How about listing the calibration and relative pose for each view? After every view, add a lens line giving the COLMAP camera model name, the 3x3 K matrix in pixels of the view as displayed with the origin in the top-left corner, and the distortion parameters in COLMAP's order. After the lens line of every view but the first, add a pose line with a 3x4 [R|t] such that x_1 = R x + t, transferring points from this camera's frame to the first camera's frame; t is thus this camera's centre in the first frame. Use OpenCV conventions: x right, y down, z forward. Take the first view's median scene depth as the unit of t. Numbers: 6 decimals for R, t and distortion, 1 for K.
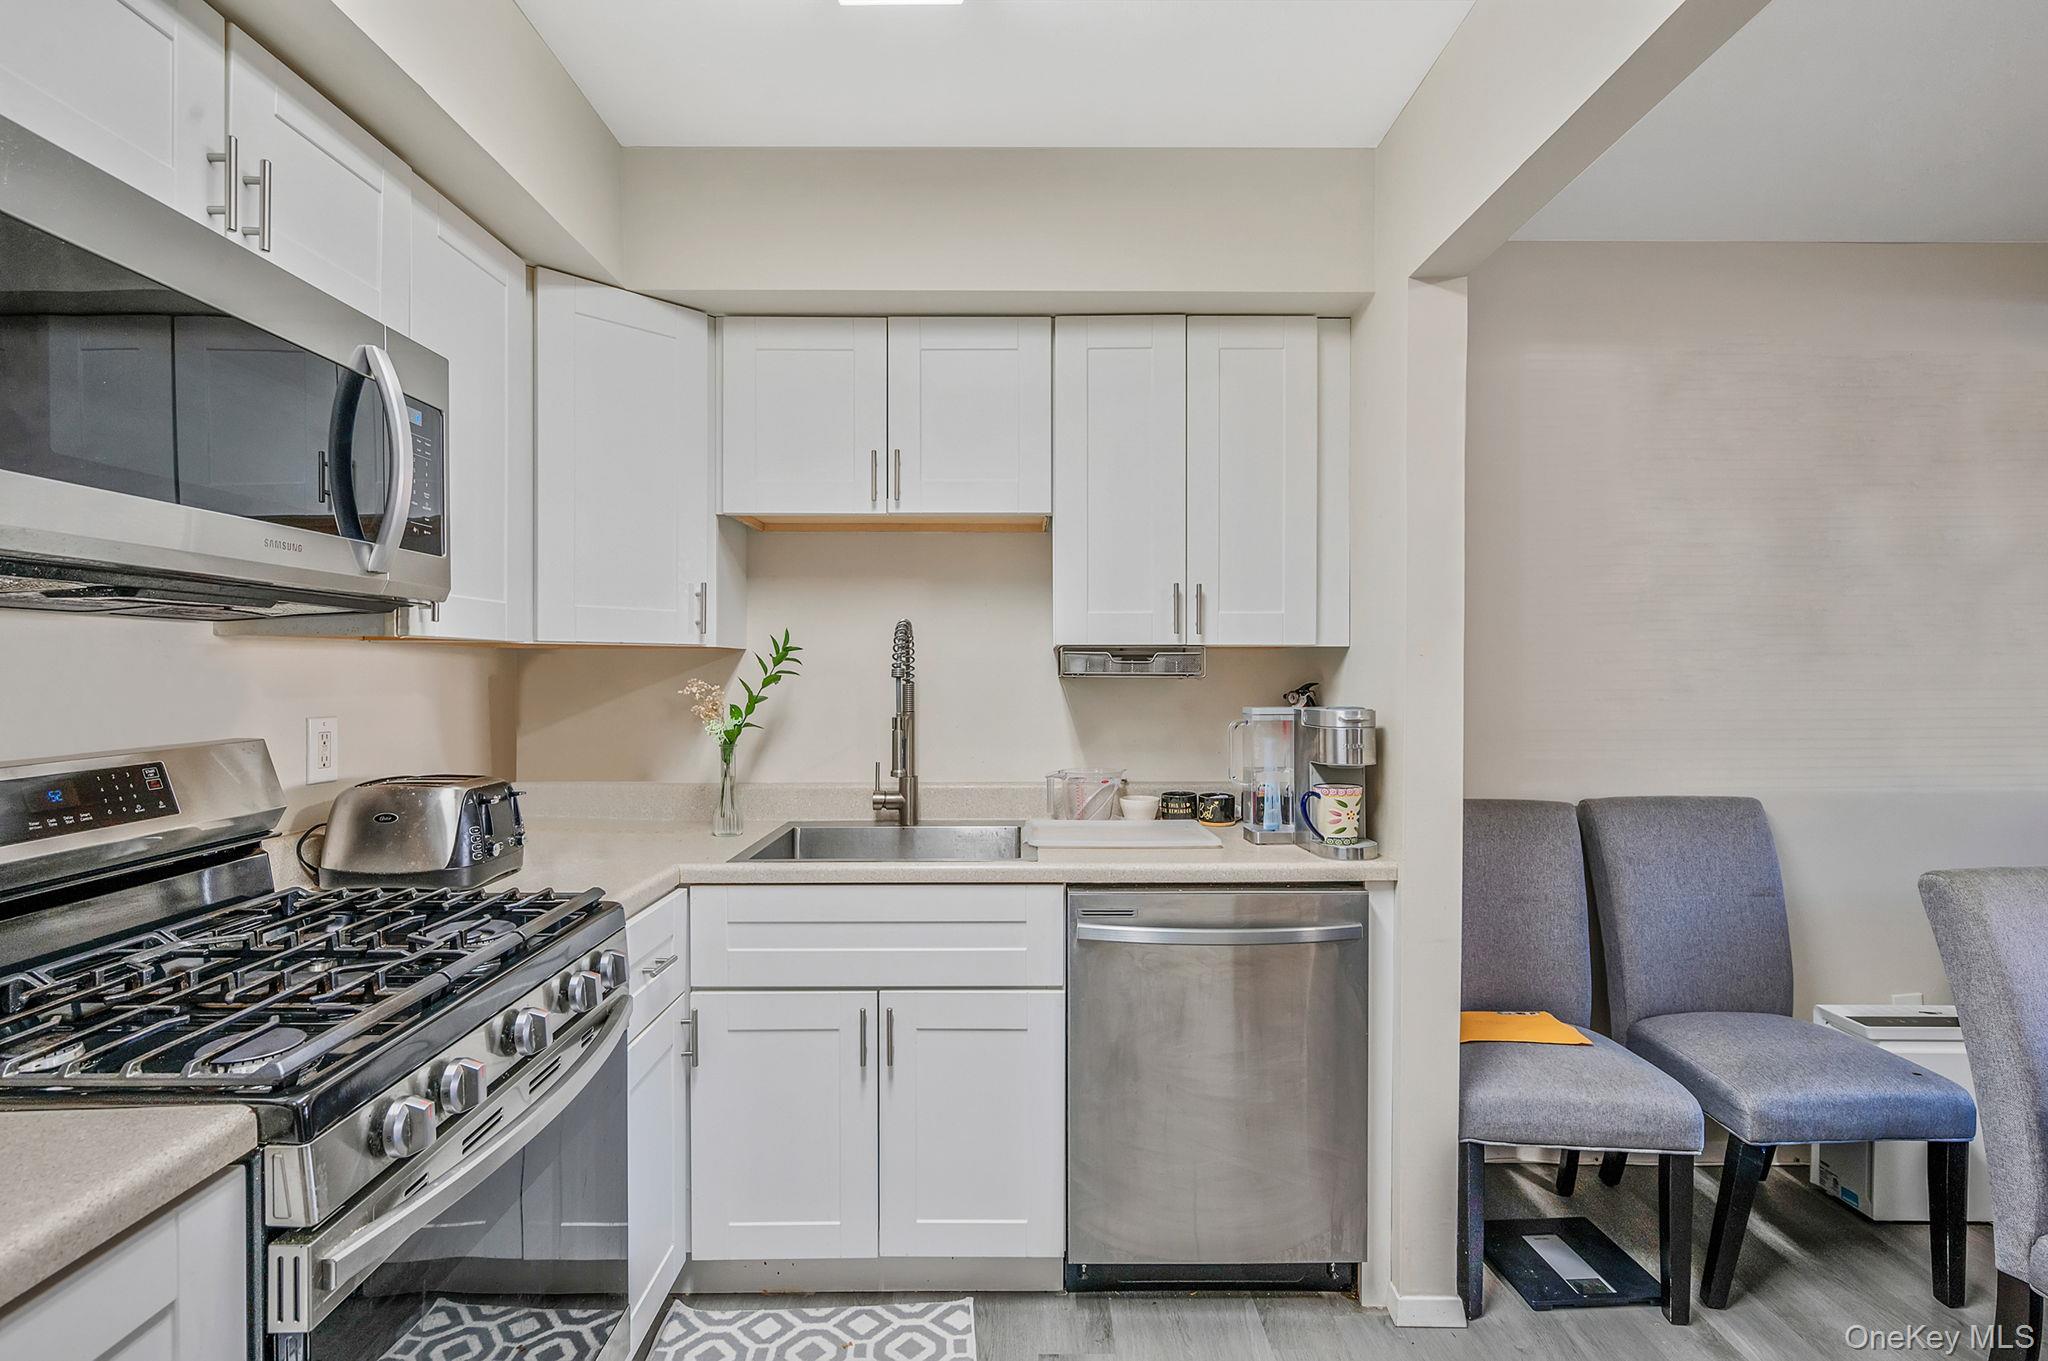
lens RADIAL K [[1002.1, 0, 1020.1], [0, 1002.1, 683.1], [0, 0, 1]] dist [-0.000336, -0.000153]
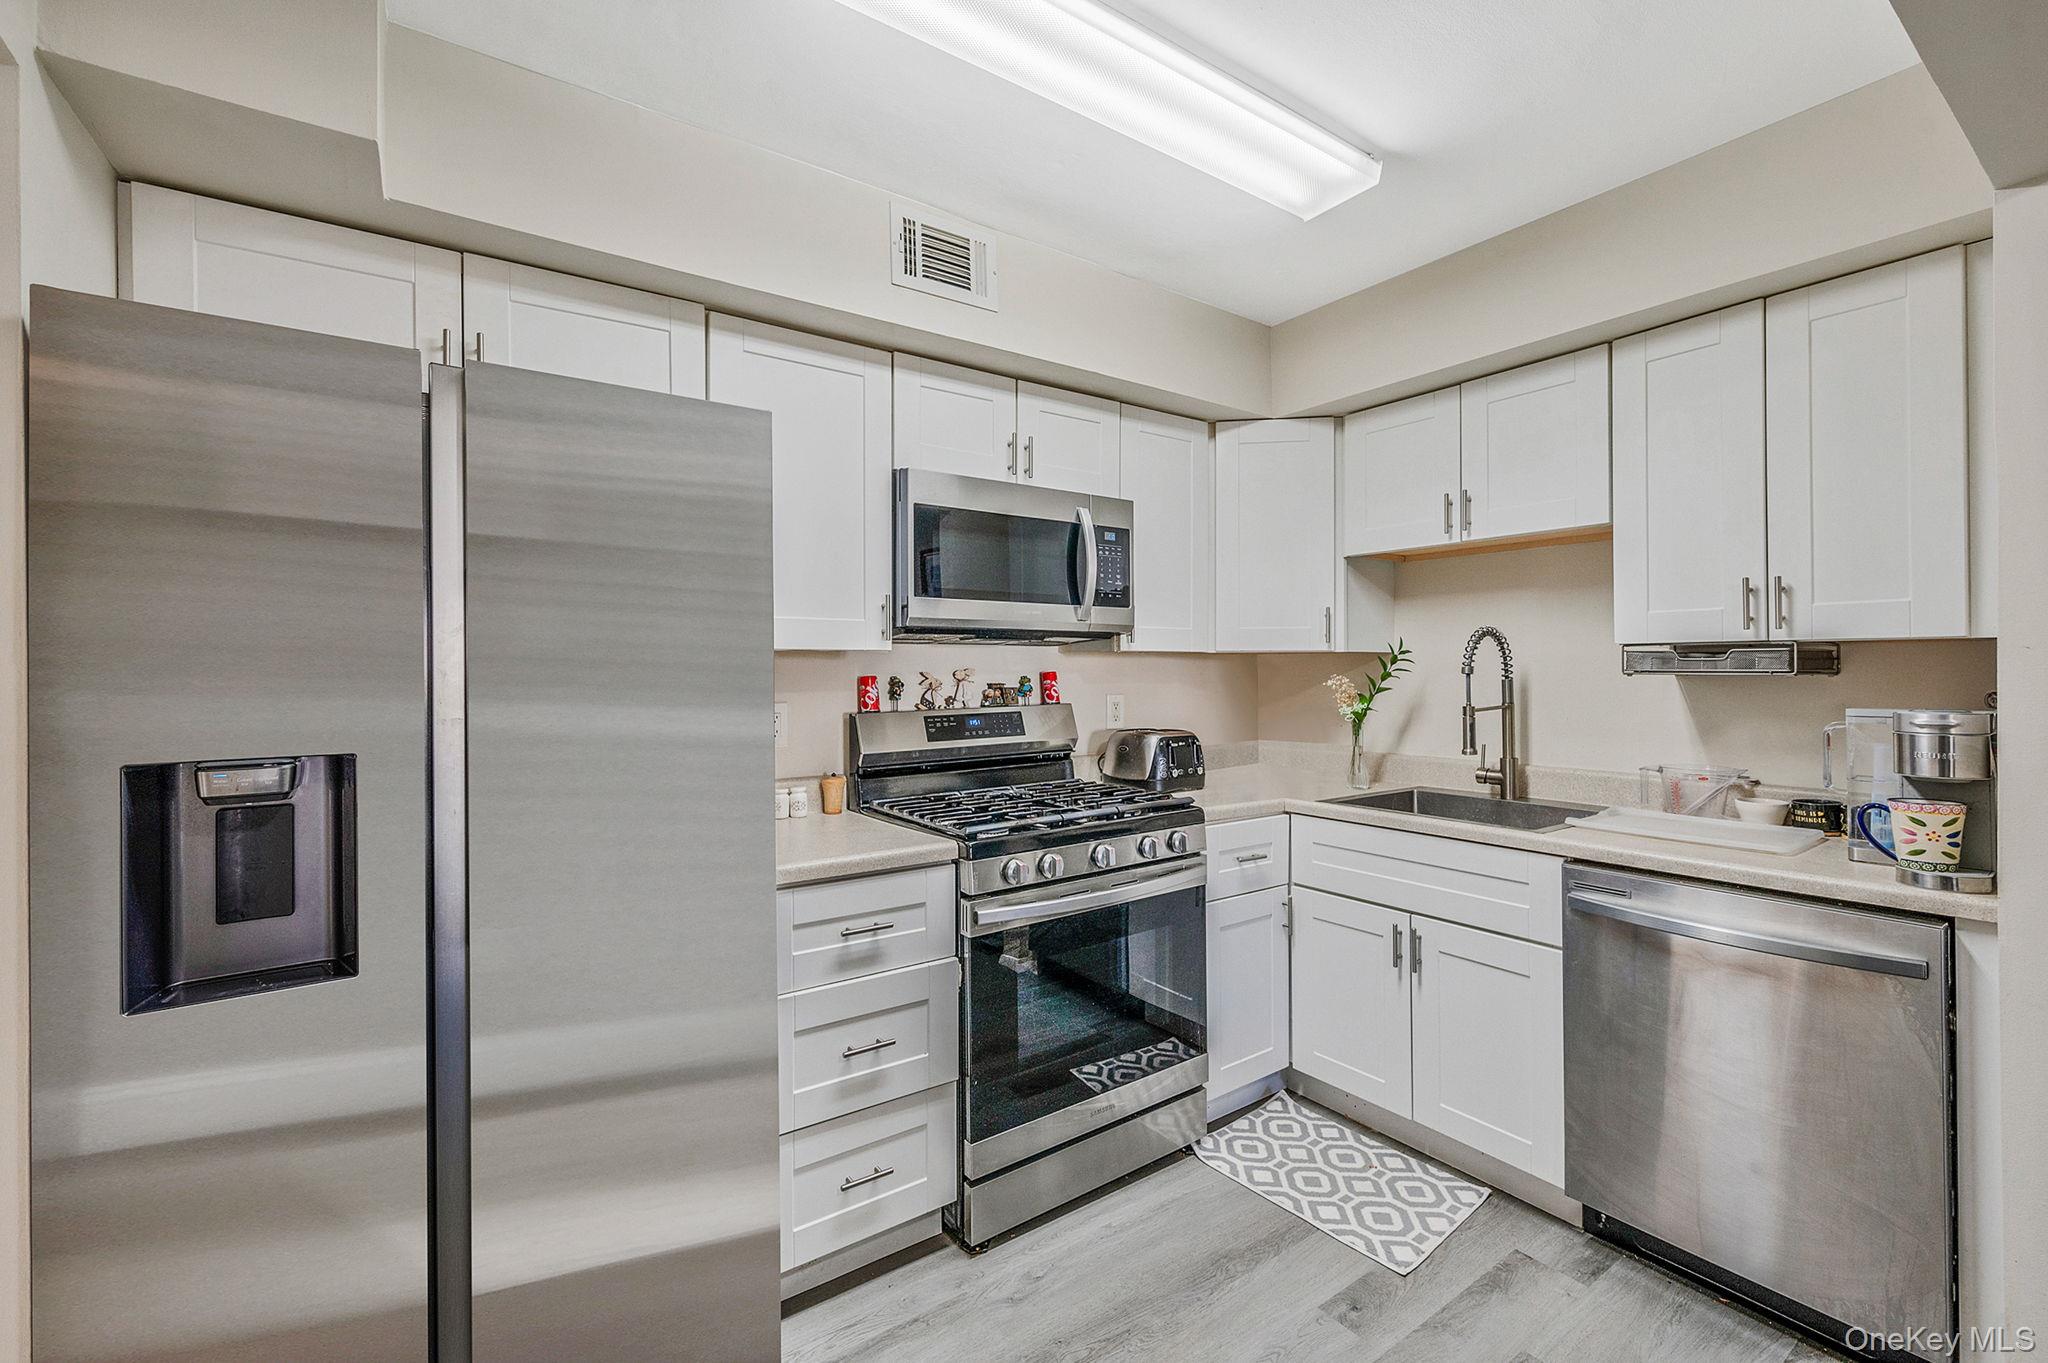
lens RADIAL K [[825.1, 0, 1029.4], [0, 825.1, 671.4], [0, 0, 1]] dist [-0.001092, -0.000110]
pose [[0.586220, -0.000562, -0.810152, 0.438702], [-0.006823, 0.999961, -0.005631, 0.000661], [0.810123, 0.008829, 0.586193, -0.033694]]
